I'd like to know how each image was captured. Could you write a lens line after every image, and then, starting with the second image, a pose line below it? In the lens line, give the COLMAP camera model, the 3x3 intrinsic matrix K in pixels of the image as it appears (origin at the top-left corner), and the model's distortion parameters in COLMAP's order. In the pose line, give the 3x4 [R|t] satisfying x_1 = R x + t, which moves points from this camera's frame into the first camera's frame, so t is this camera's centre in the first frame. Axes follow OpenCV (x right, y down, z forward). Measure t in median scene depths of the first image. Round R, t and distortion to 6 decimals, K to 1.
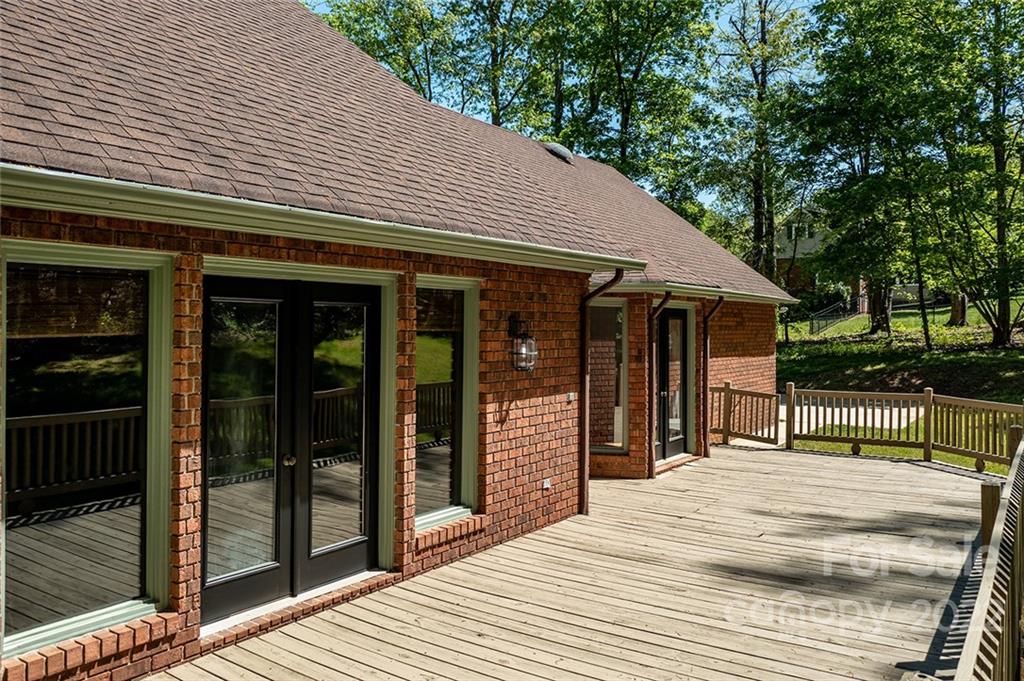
lens RADIAL K [[822.4, 0, 510.3], [0, 822.4, 332.7], [0, 0, 1]] dist [-0.009477, -0.003106]
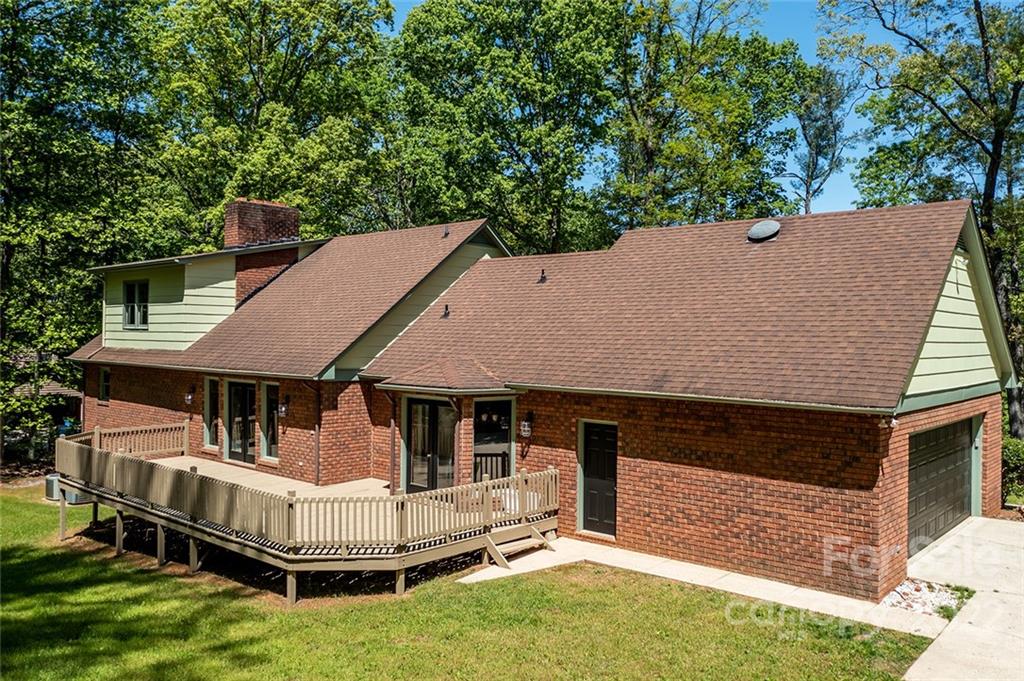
lens RADIAL K [[822.4, 0, 510.2], [0, 822.4, 337.5], [0, 0, 1]] dist [-0.009477, -0.003106]
pose [[-0.135151, 0.004352, -0.990815, 2.337229], [-0.016196, 0.999847, 0.006601, -0.219257], [0.990693, 0.016939, -0.135060, 1.879446]]
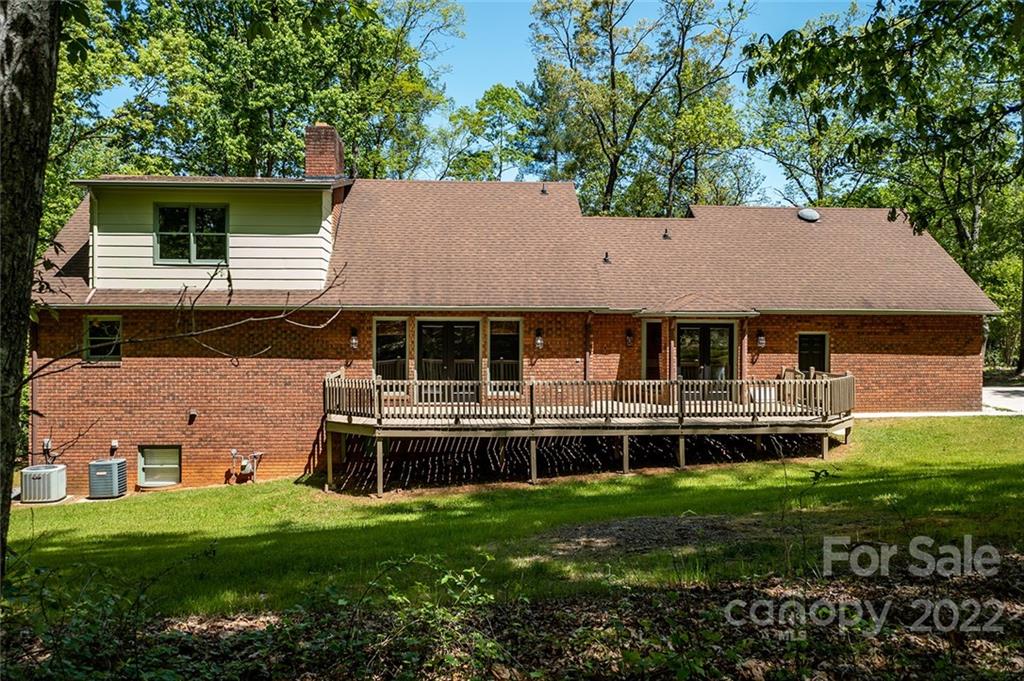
lens RADIAL K [[822.4, 0, 512.0], [0, 822.4, 341.1], [0, 0, 1]] dist [-0.009477, -0.003106]
pose [[0.634762, 0.011011, -0.772629, 1.960181], [-0.006343, 0.999939, 0.009039, -0.003469], [0.772682, -0.000837, 0.634793, -0.821419]]
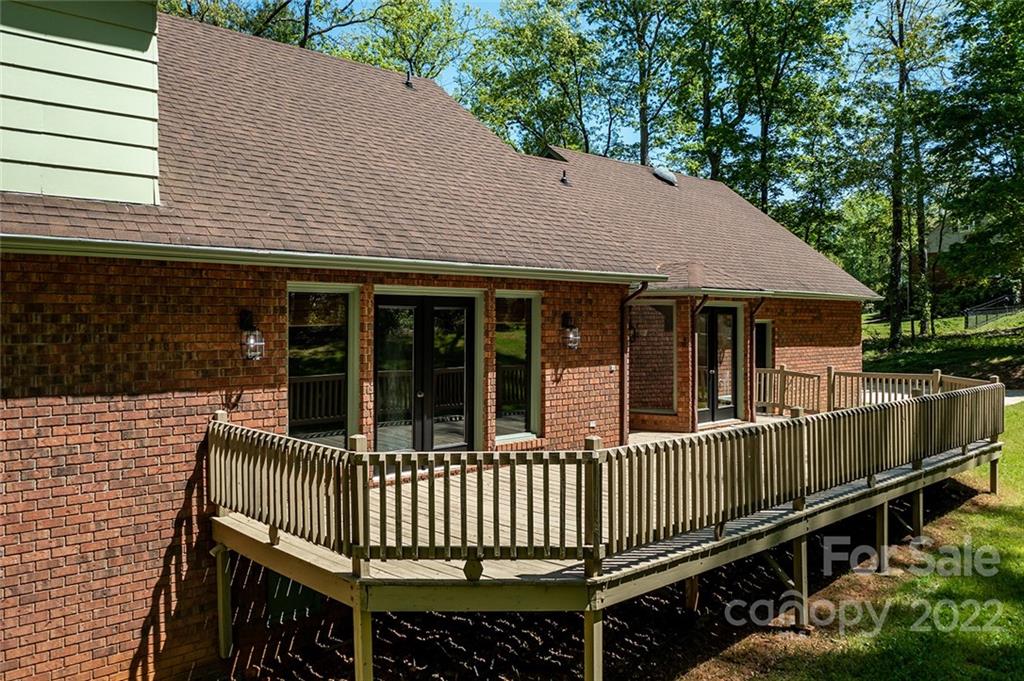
lens RADIAL K [[822.4, 0, 512.8], [0, 822.4, 335.2], [0, 0, 1]] dist [-0.009477, -0.003106]
pose [[0.977806, -0.001706, -0.209504, 0.209199], [0.003150, 0.999974, 0.006557, 0.008393], [0.209487, -0.007071, 0.977786, -0.493630]]
